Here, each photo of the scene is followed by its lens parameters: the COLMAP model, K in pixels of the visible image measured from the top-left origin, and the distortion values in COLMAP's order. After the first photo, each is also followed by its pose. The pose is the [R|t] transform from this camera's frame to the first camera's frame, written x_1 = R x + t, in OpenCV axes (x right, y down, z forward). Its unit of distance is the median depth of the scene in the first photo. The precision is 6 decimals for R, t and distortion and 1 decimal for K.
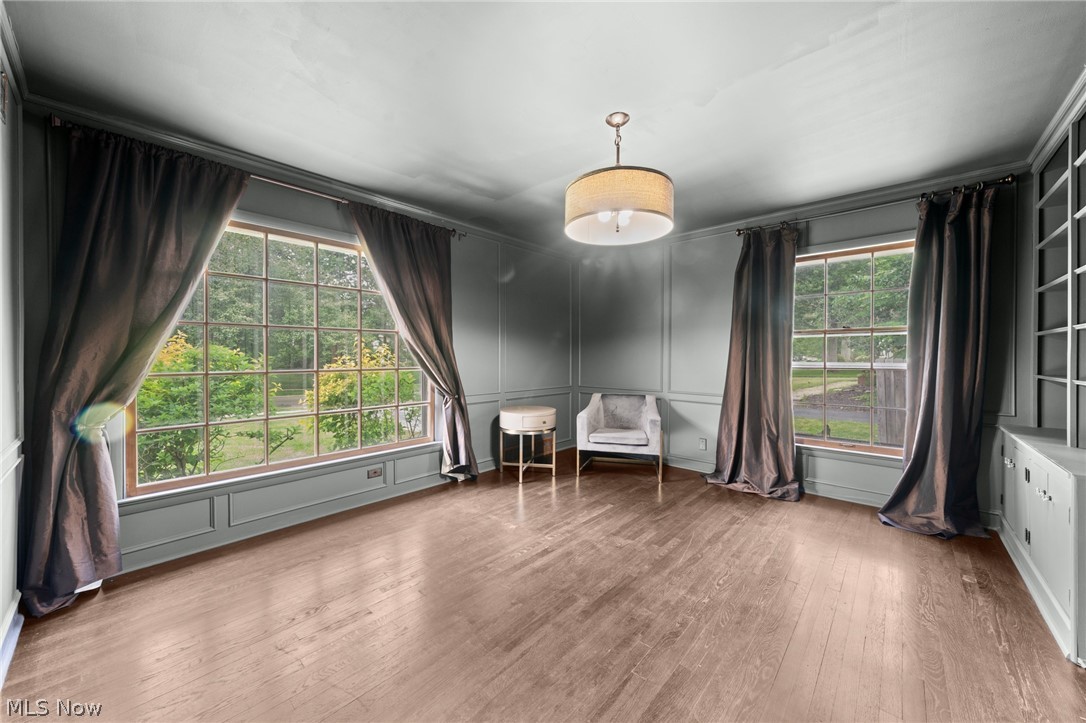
lens RADIAL K [[398.7, 0, 537.8], [0, 398.7, 360.0], [0, 0, 1]] dist [0.002475, -0.000285]
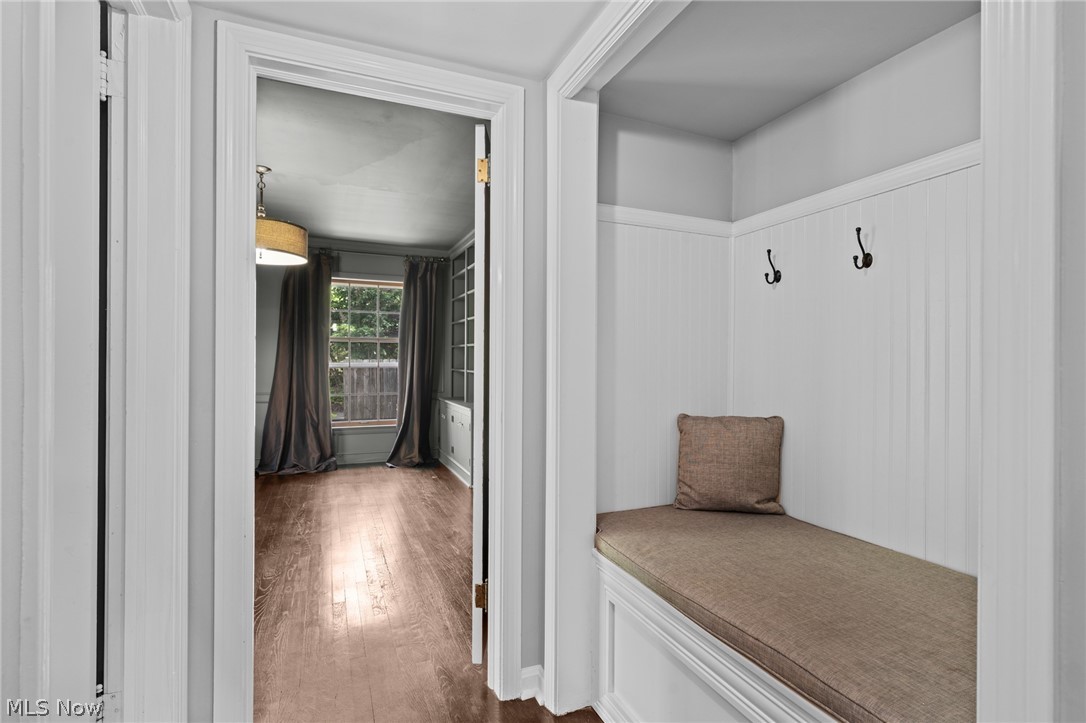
lens RADIAL K [[517.2, 0, 543.0], [0, 517.2, 360.4], [0, 0, 1]] dist [-0.001027, 0.000129]
pose [[0.432668, 0.001661, 0.901552, -0.640474], [-0.001424, 0.999998, -0.001158, 0.001322], [-0.901552, -0.000783, 0.432670, -0.366747]]
